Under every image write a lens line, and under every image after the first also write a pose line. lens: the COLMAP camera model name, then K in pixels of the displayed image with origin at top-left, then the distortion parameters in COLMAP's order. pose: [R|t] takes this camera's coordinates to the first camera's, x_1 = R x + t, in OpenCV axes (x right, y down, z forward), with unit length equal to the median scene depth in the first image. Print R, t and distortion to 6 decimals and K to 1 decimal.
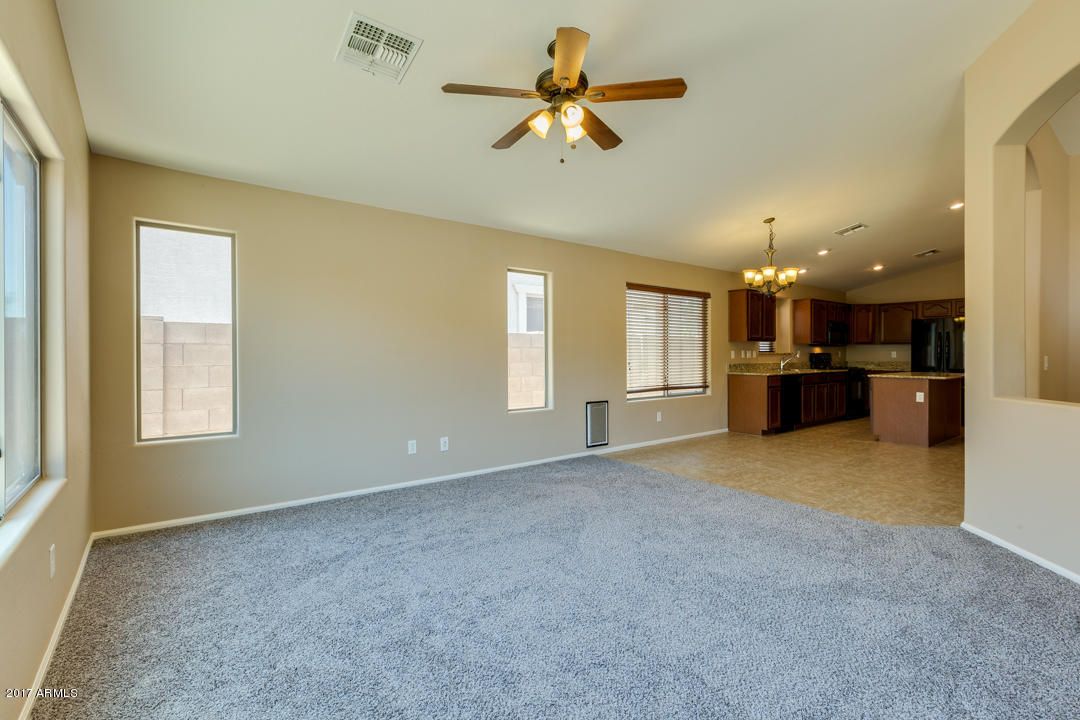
lens RADIAL K [[486.5, 0, 529.9], [0, 486.5, 352.7], [0, 0, 1]] dist [0.002362, -0.001151]
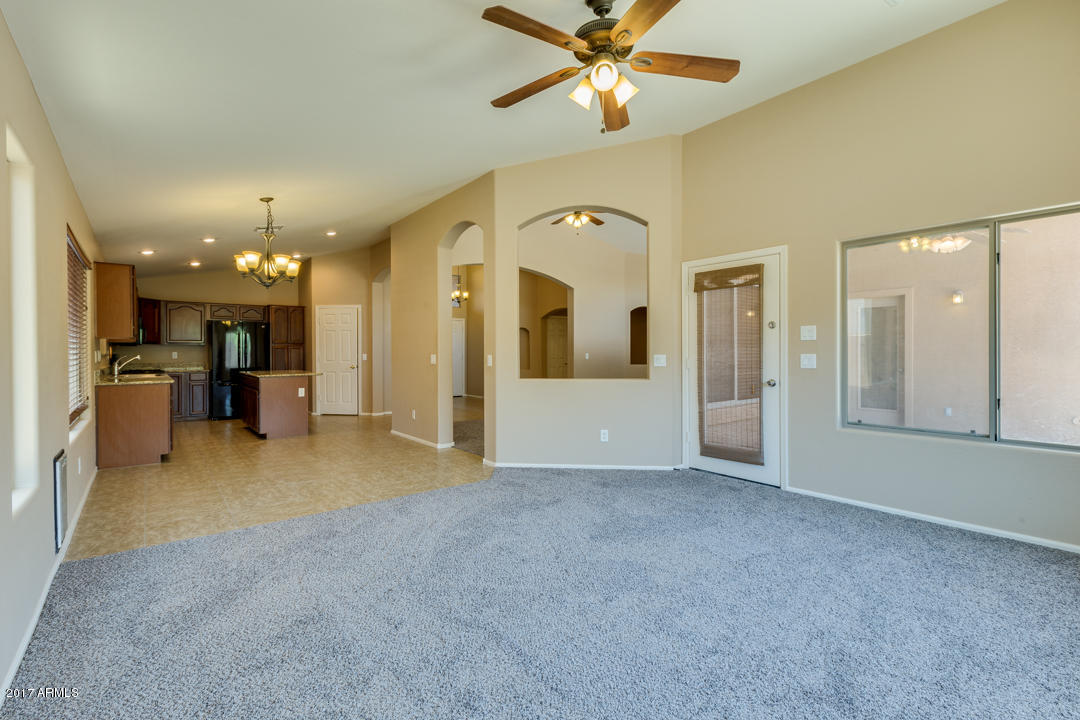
lens RADIAL K [[486.5, 0, 539.3], [0, 486.5, 356.0], [0, 0, 1]] dist [0.002362, -0.001151]
pose [[-0.039504, -0.007319, 0.999193, -0.296850], [0.004748, 0.999961, 0.007513, 0.001483], [-0.999208, 0.005041, -0.039468, 0.410782]]
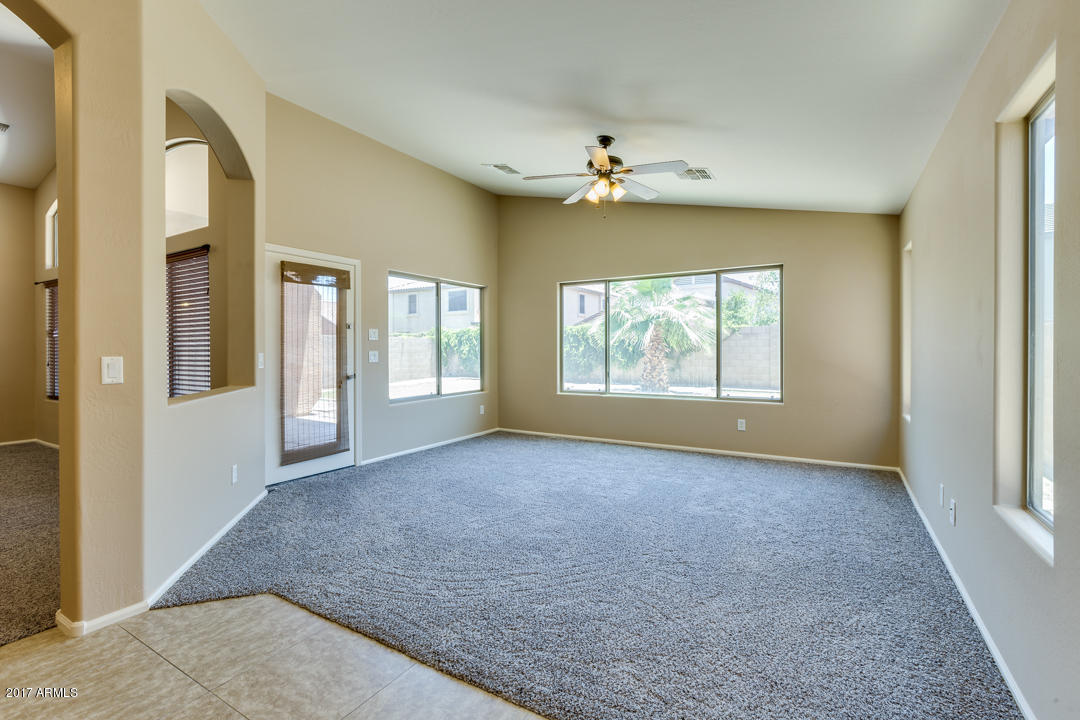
lens RADIAL K [[486.5, 0, 532.8], [0, 486.5, 351.3], [0, 0, 1]] dist [0.002362, -0.001151]
pose [[-0.929981, 0.004547, -0.367580, 0.282235], [0.002402, 0.999977, 0.006294, 0.001279], [0.367600, 0.004970, -0.929971, 0.818906]]
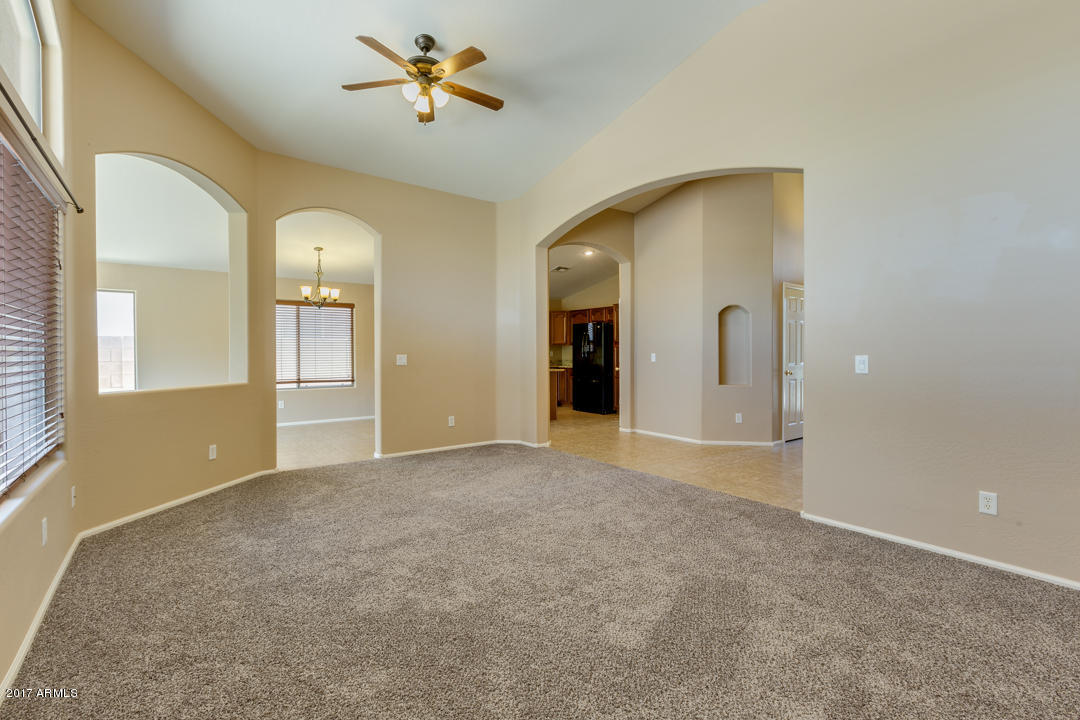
lens RADIAL K [[486.5, 0, 537.5], [0, 486.5, 359.6], [0, 0, 1]] dist [0.002362, -0.001151]
pose [[0.999990, -0.002144, 0.003818, 0.793584], [0.002100, 0.999931, 0.011585, 0.004203], [-0.003842, -0.011576, 0.999926, -0.213453]]
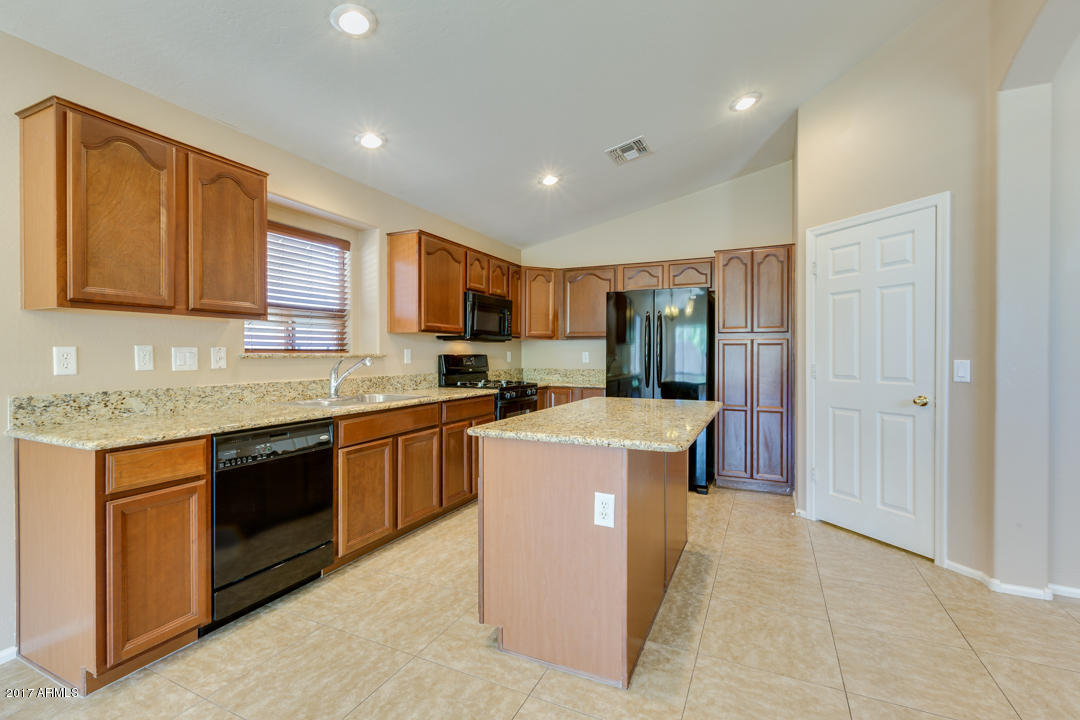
lens RADIAL K [[486.5, 0, 539.2], [0, 486.5, 358.5], [0, 0, 1]] dist [0.002362, -0.001151]
pose [[0.880145, -0.003232, 0.474694, 0.529072], [-0.001149, 0.999959, 0.008938, -0.000033], [-0.474704, -0.008412, 0.880105, 0.642224]]
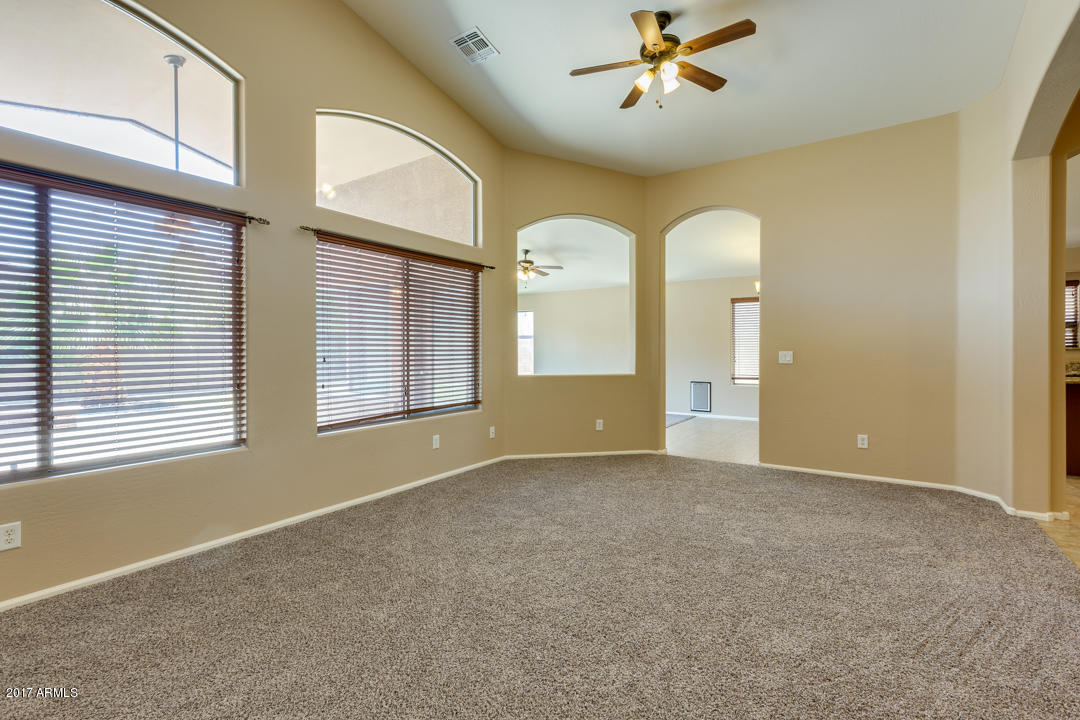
lens RADIAL K [[486.5, 0, 535.2], [0, 486.5, 353.4], [0, 0, 1]] dist [0.002362, -0.001151]
pose [[0.319472, 0.002738, -0.947592, 1.090692], [0.000595, 0.999995, 0.003090, 0.005830], [0.947596, -0.001551, 0.319468, 0.023901]]
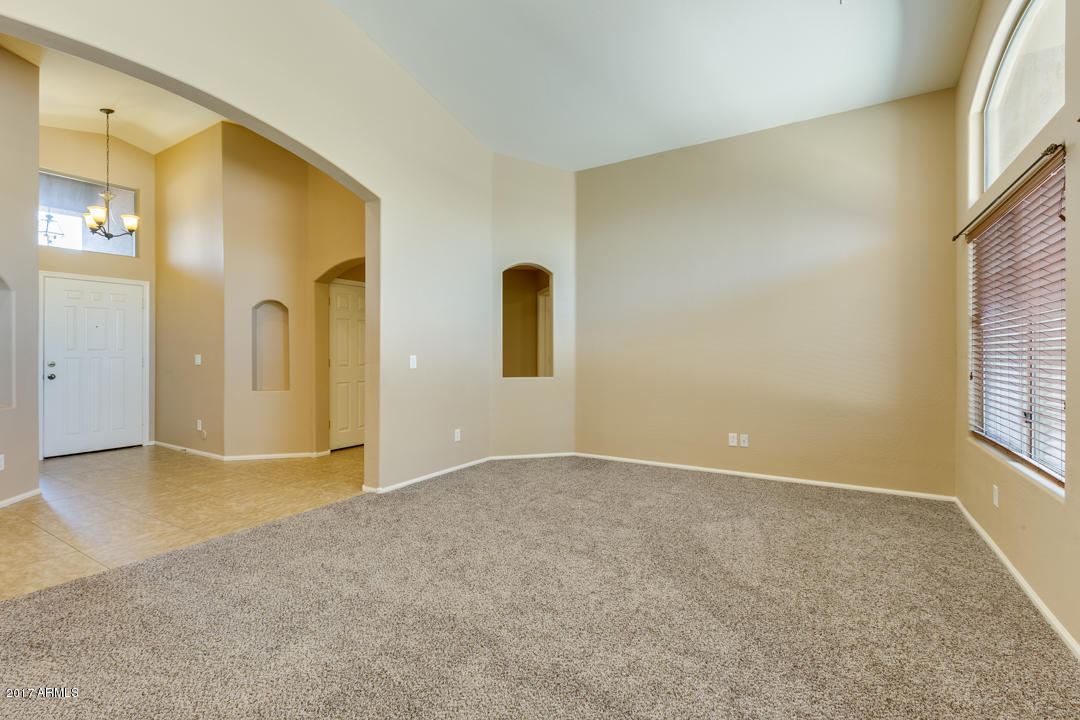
lens RADIAL K [[486.5, 0, 533.5], [0, 486.5, 352.9], [0, 0, 1]] dist [0.002362, -0.001151]
pose [[-0.367685, -0.000886, 0.929950, 0.465428], [0.003854, 0.999990, 0.002476, 0.001405], [-0.929943, 0.004494, -0.367677, 0.303143]]
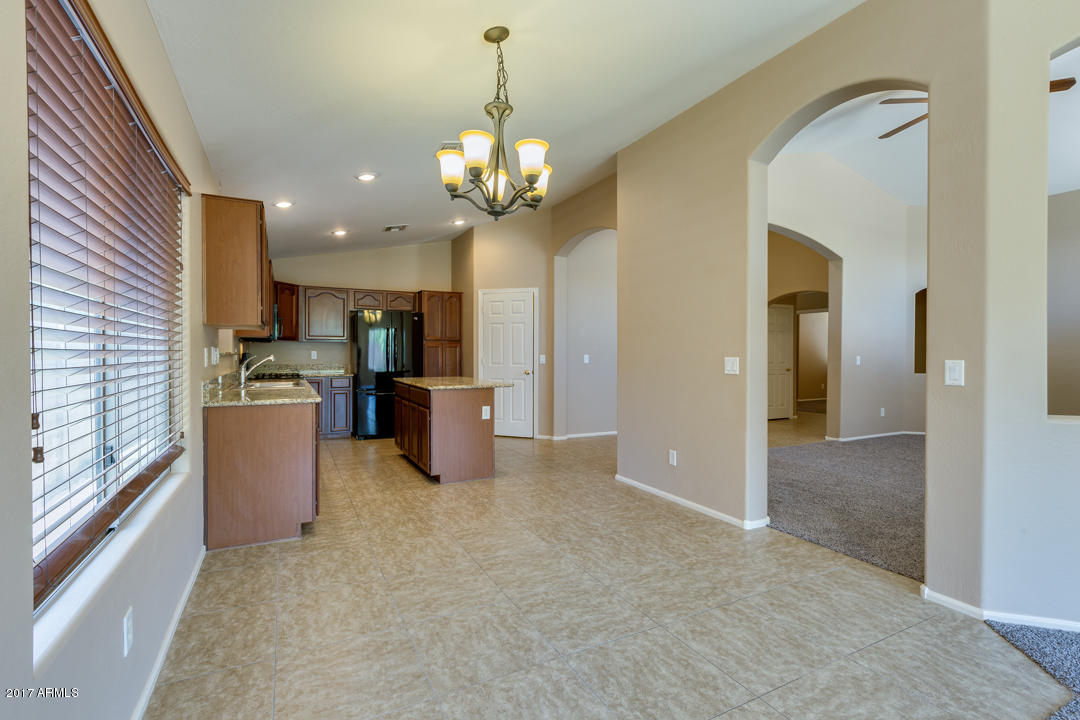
lens RADIAL K [[486.5, 0, 531.7], [0, 486.5, 357.5], [0, 0, 1]] dist [0.002362, -0.001151]
pose [[0.168080, -0.007356, 0.985746, 0.066033], [-0.001353, 0.999969, 0.007693, 0.001725], [-0.985772, -0.002627, 0.168065, 0.677053]]
